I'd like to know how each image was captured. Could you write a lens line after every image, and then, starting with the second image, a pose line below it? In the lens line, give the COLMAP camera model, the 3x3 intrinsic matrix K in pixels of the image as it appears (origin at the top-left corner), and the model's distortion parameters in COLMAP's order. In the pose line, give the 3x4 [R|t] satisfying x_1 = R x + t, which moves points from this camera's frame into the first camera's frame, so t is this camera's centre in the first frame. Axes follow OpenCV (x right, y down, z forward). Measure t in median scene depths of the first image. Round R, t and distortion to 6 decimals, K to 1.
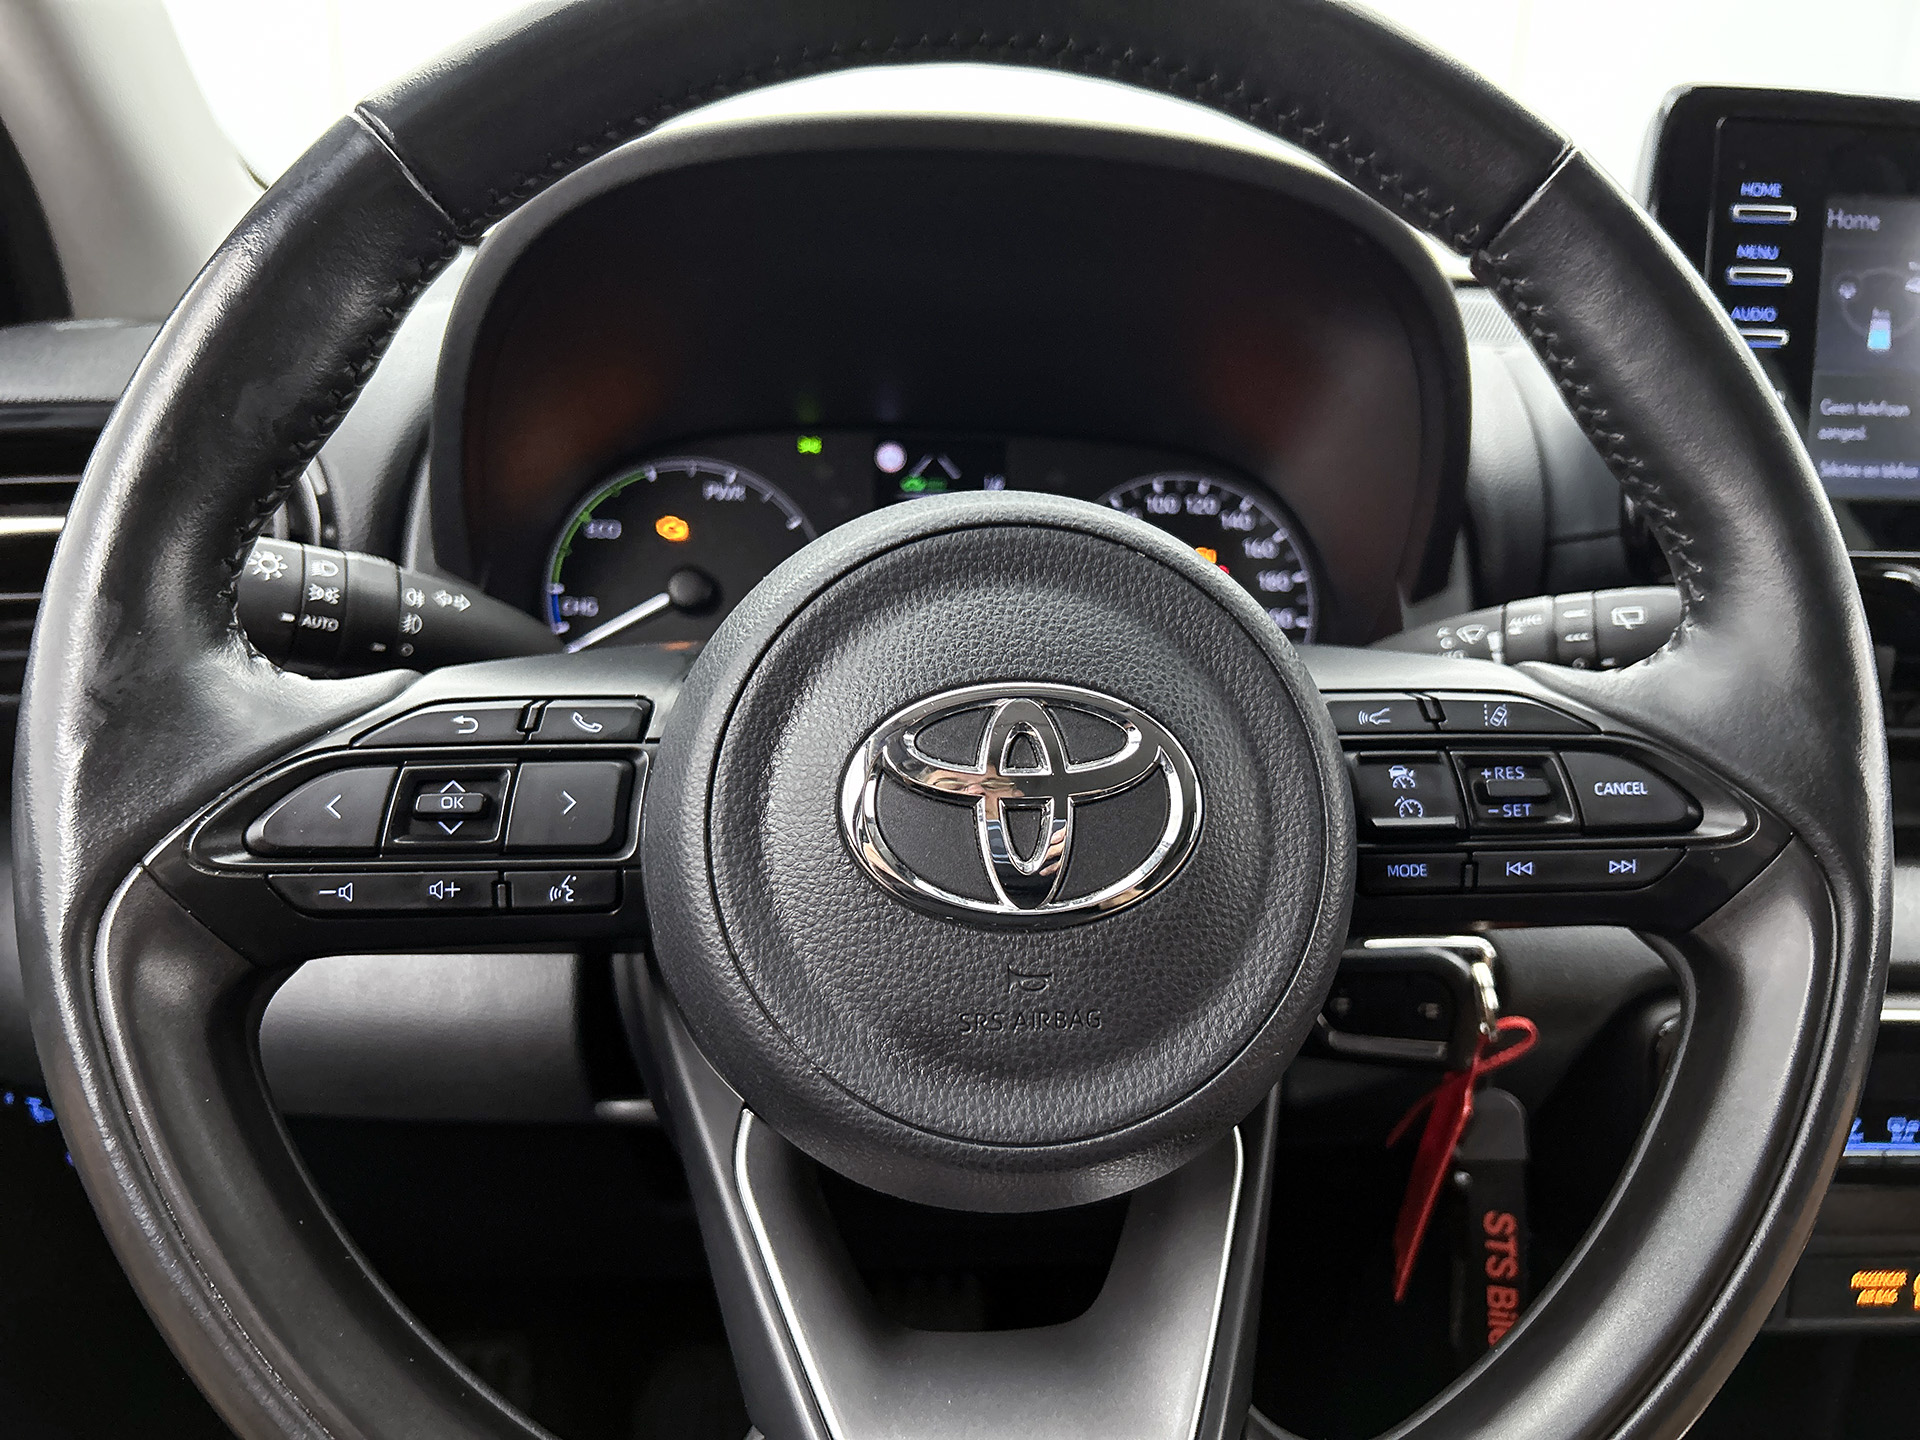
lens RADIAL K [[1488.3, 0, 960.0], [0, 1488.3, 720.0], [0, 0, 1]] dist [0.004863, 0.002225]
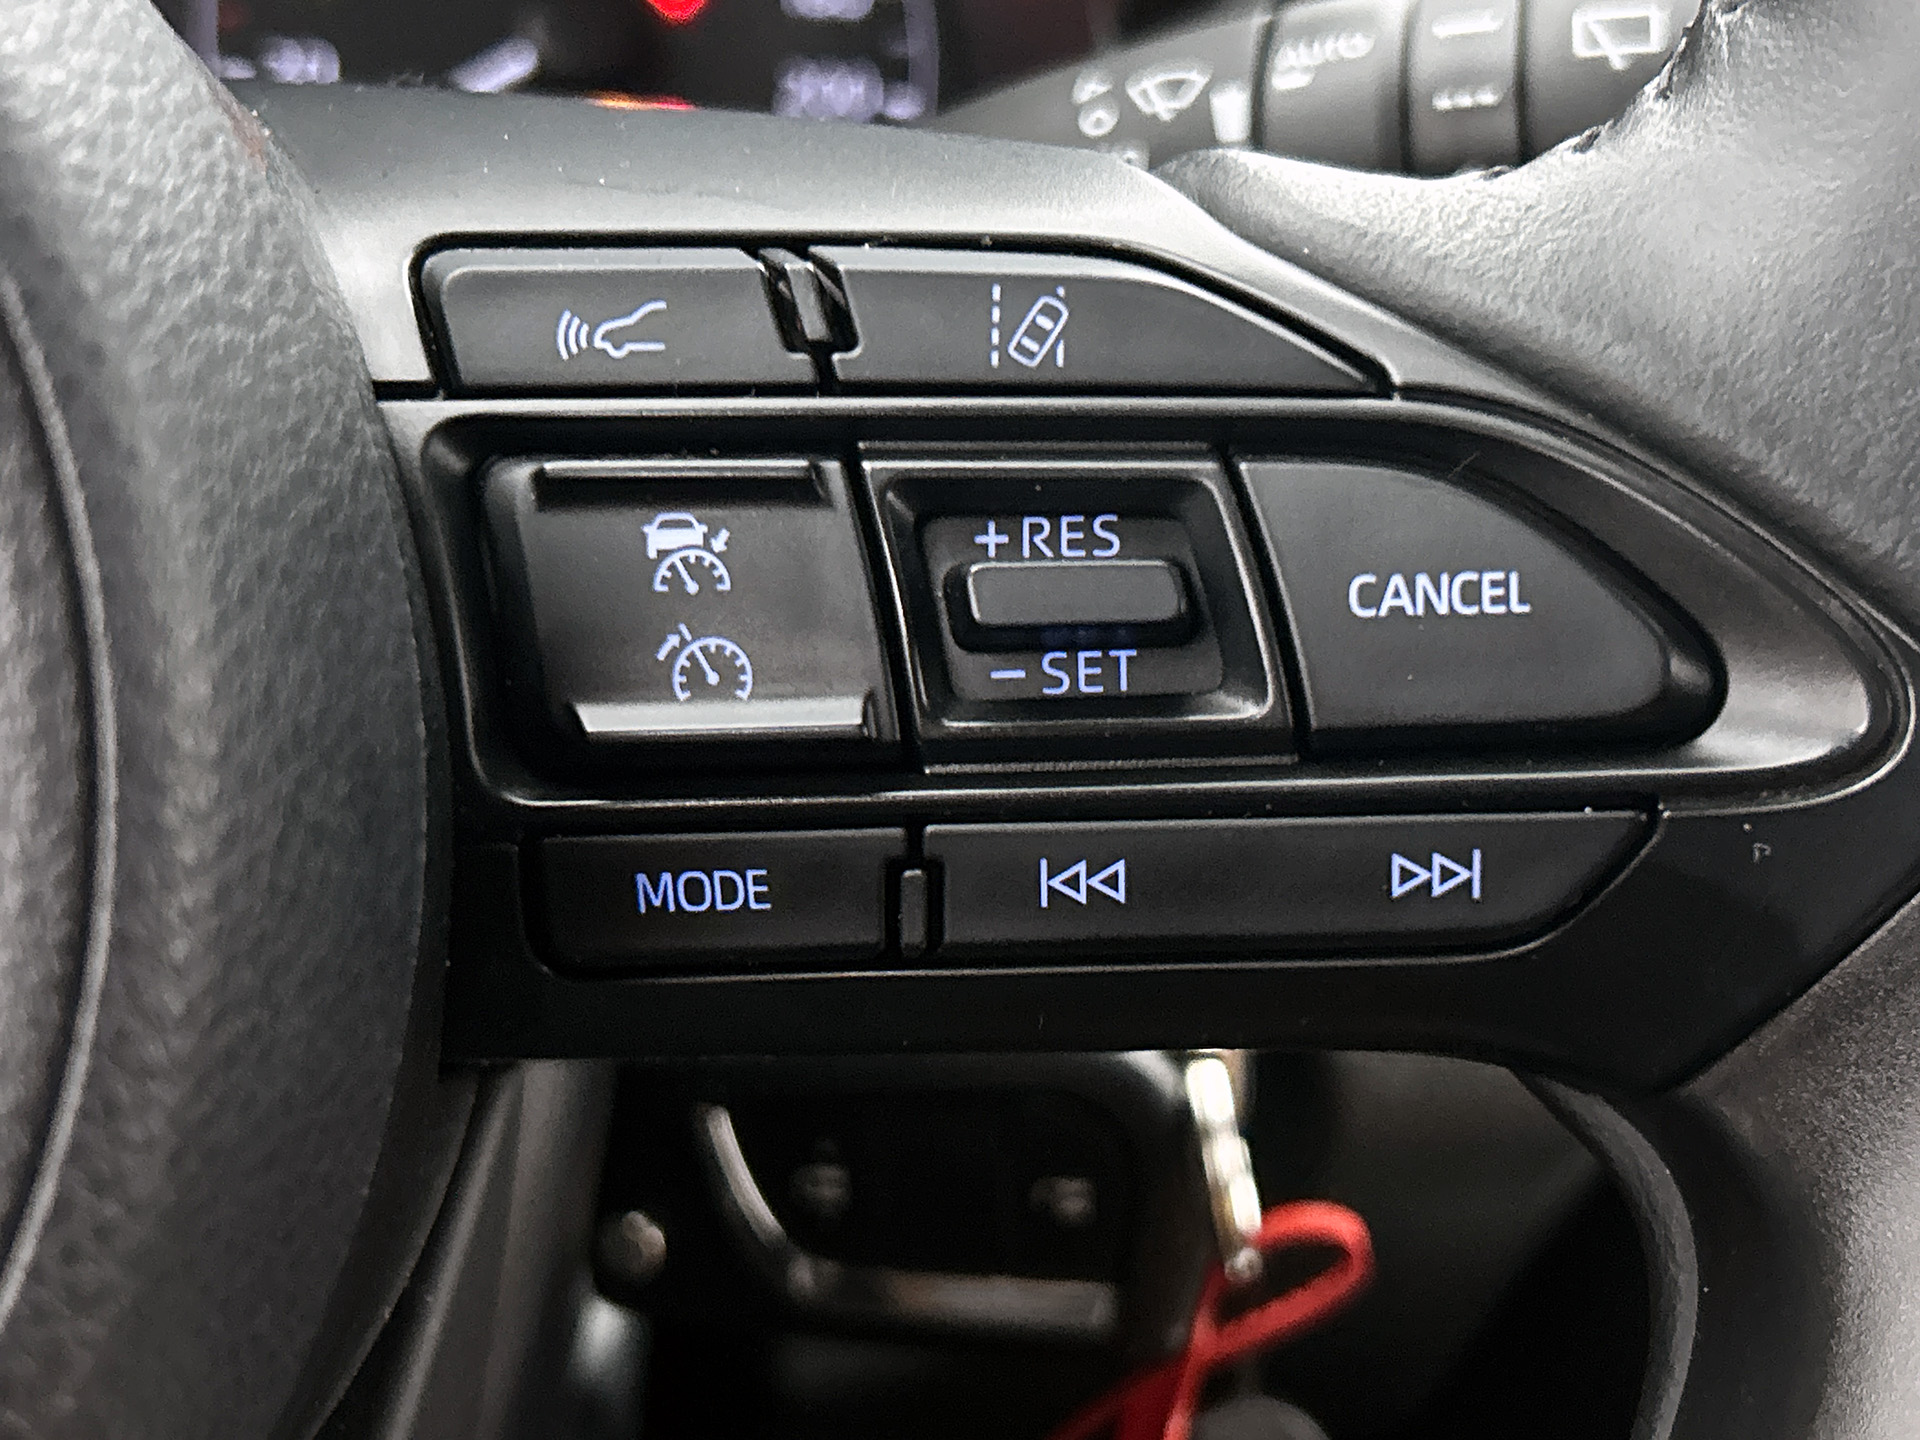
lens RADIAL K [[2783.4, 0, 960.0], [0, 2783.4, 720.0], [0, 0, 1]] dist [0.262778, -1.191158]
pose [[0.994151, -0.011169, 0.107422, 0.293116], [-0.001512, 0.993102, 0.117245, 0.008420], [-0.107991, -0.116721, 0.987276, 0.484878]]
